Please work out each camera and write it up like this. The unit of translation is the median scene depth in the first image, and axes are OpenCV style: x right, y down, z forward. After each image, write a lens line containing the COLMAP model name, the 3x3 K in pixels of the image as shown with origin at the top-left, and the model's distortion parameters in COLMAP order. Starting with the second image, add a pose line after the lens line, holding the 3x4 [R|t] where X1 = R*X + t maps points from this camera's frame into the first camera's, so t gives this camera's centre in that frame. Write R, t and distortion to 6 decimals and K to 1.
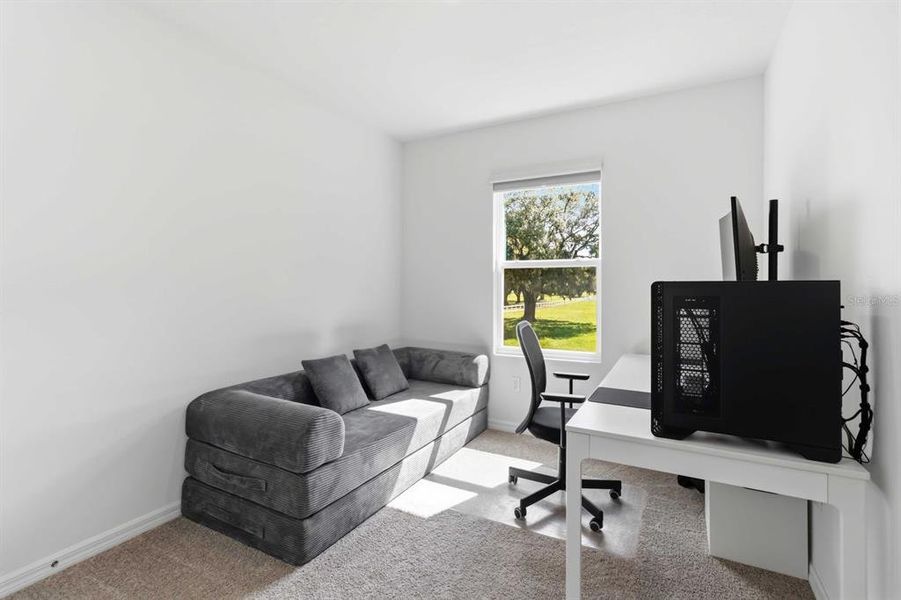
lens RADIAL K [[425.0, 0, 453.6], [0, 425.0, 280.7], [0, 0, 1]] dist [0.001826, 0.000594]
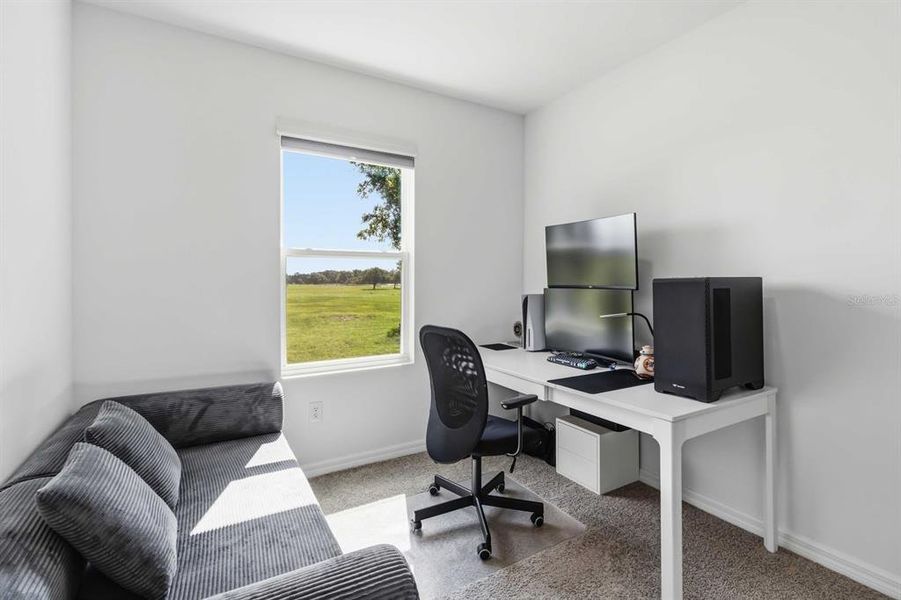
lens RADIAL K [[425.0, 0, 453.6], [0, 425.0, 280.7], [0, 0, 1]] dist [0.001826, 0.000594]
pose [[0.503933, -0.002137, 0.863740, -0.386733], [-0.008071, 0.999942, 0.007183, 0.003904], [-0.863705, -0.010591, 0.503886, 0.416435]]
